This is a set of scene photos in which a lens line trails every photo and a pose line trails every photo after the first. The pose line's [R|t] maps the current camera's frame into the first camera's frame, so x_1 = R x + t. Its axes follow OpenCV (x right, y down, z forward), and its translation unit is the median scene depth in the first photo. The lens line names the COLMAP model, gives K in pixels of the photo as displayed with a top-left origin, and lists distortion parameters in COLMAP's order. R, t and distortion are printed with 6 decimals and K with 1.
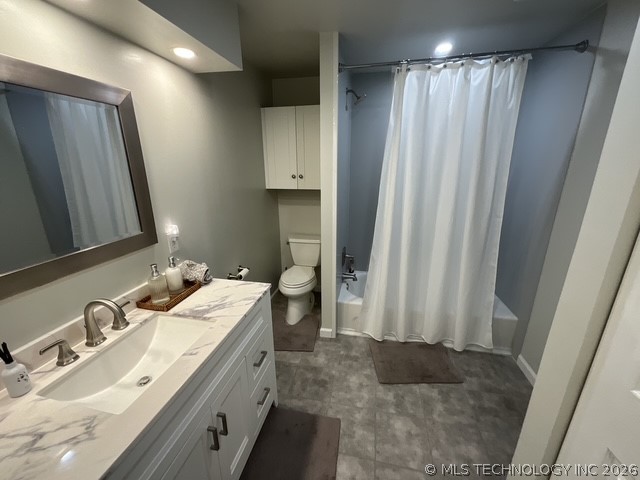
lens RADIAL K [[259.8, 0, 320.1], [0, 259.8, 239.0], [0, 0, 1]] dist [-0.000337, 0.000989]
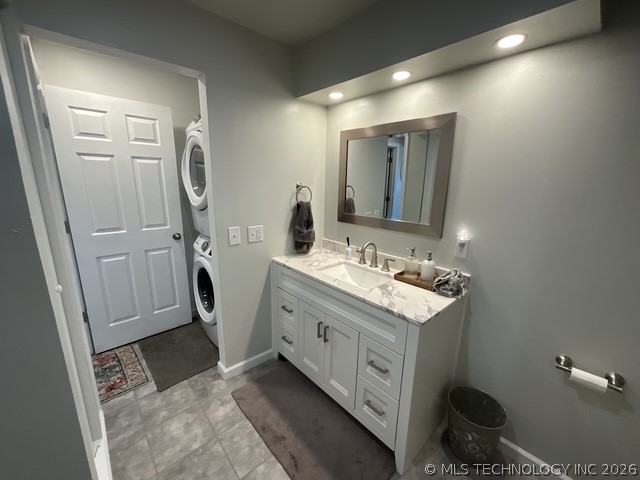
lens RADIAL K [[259.8, 0, 319.4], [0, 259.8, 237.9], [0, 0, 1]] dist [-0.000337, 0.000989]
pose [[-0.569369, 0.174989, -0.803242, 0.644750], [-0.252028, 0.892877, 0.373164, -0.302525], [0.782496, 0.414908, -0.464275, 1.181702]]
